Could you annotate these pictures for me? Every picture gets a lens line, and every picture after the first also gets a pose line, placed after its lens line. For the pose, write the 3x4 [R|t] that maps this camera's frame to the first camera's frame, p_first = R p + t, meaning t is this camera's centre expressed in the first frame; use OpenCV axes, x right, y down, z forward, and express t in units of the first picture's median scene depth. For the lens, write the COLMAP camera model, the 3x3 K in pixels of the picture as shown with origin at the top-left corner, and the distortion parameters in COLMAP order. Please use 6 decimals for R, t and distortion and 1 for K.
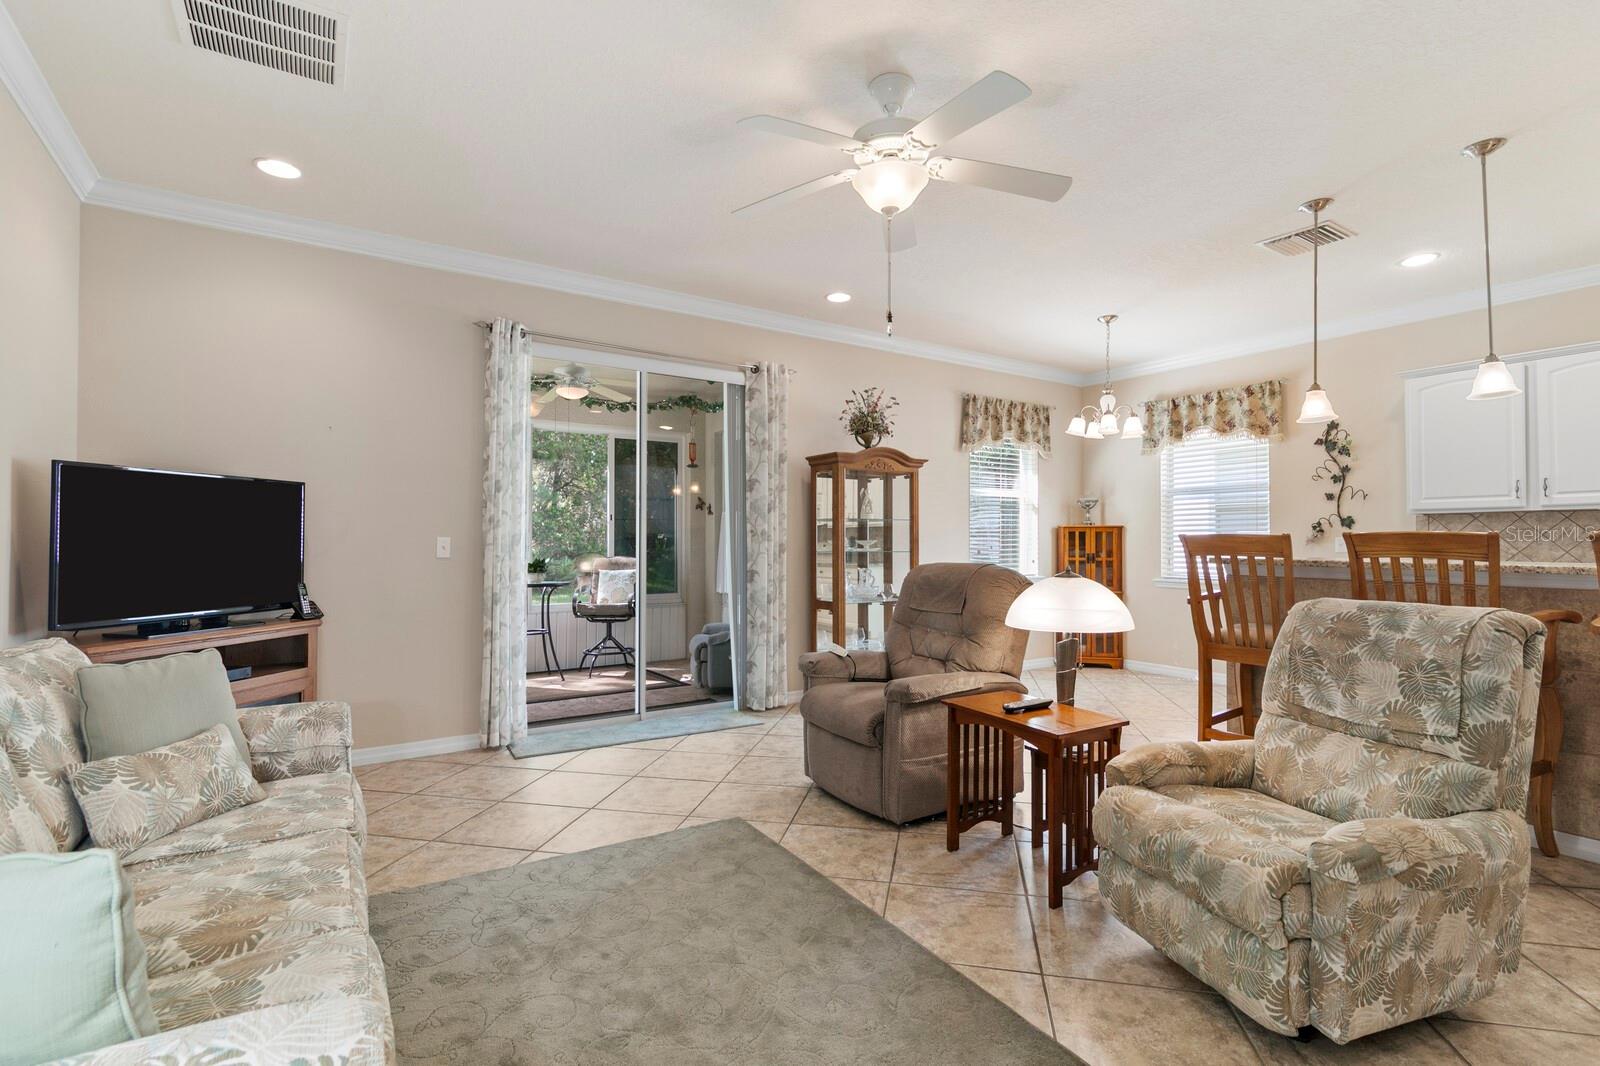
lens RADIAL K [[739.9, 0, 800.4], [0, 739.9, 532.0], [0, 0, 1]] dist [0.002153, -0.001884]
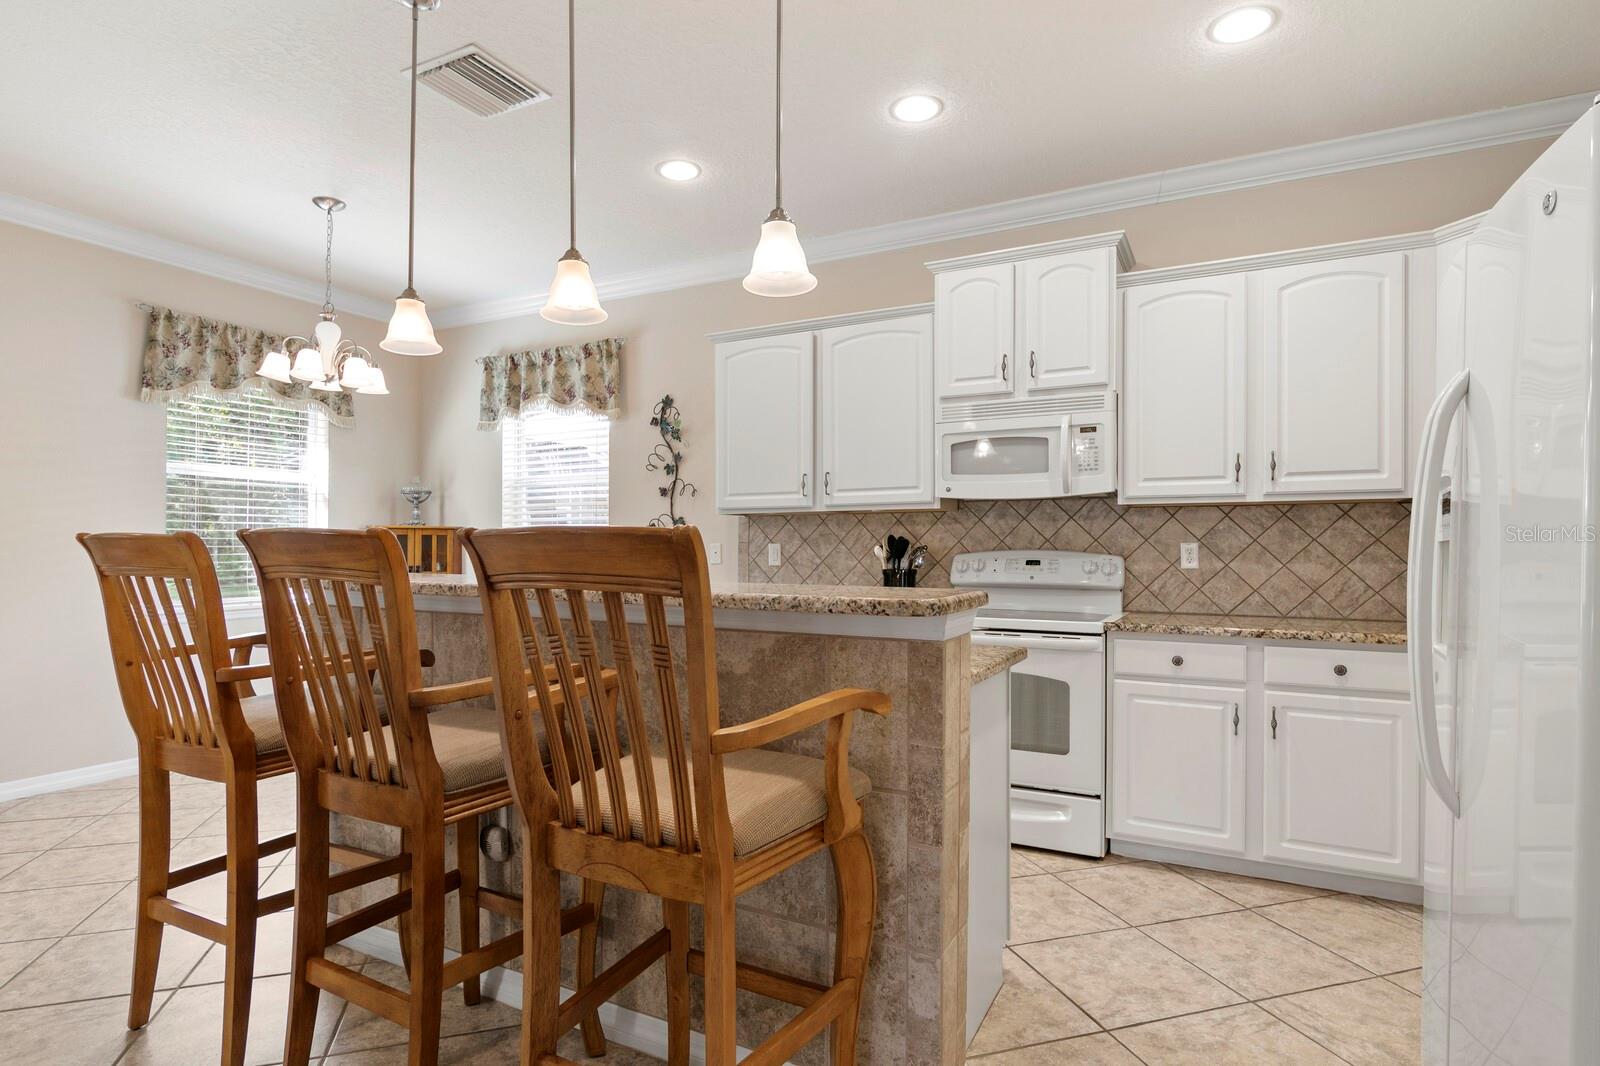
lens RADIAL K [[834.3, 0, 801.3], [0, 834.3, 546.2], [0, 0, 1]] dist [0.002367, -0.003745]
pose [[0.874137, 0.003960, 0.485663, 0.373342], [-0.007866, 0.999951, 0.006005, 0.003086], [-0.485615, -0.009070, 0.874126, 0.140067]]
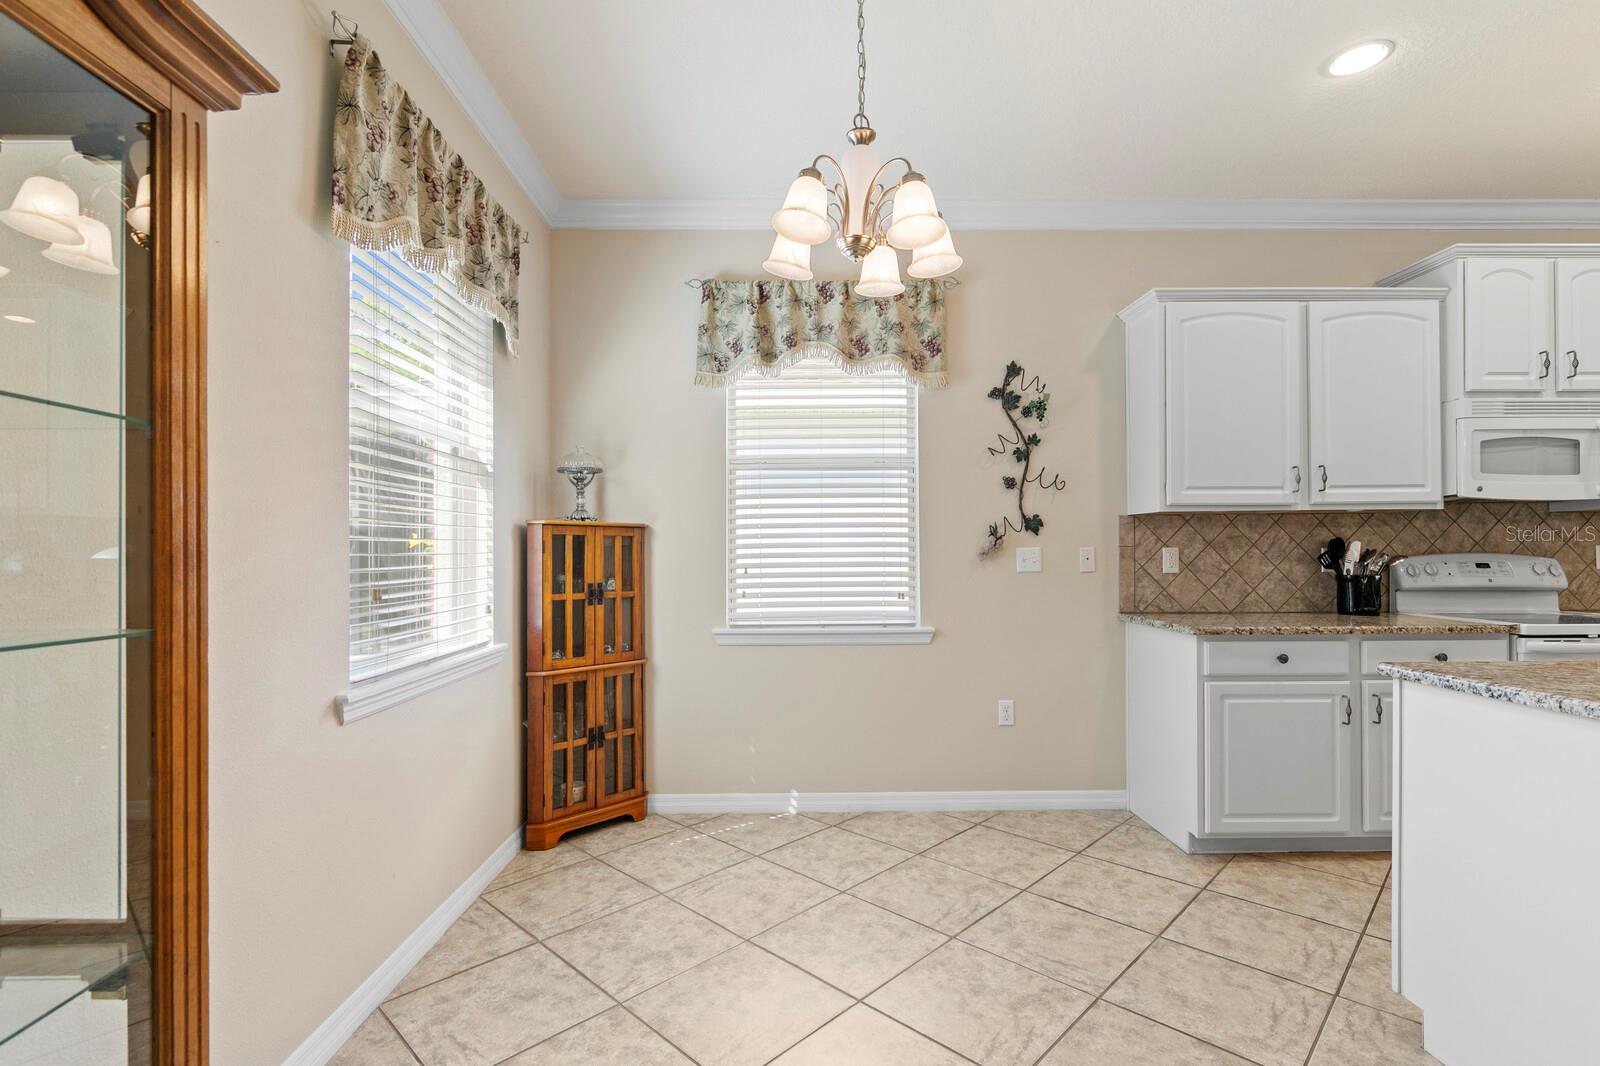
lens RADIAL K [[739.9, 0, 800.9], [0, 739.9, 554.2], [0, 0, 1]] dist [0.002153, -0.001884]
pose [[0.541551, -0.003577, 0.840661, 0.085118], [-0.005311, 0.999956, 0.007676, 0.007809], [-0.840651, -0.008622, 0.541508, 0.731647]]
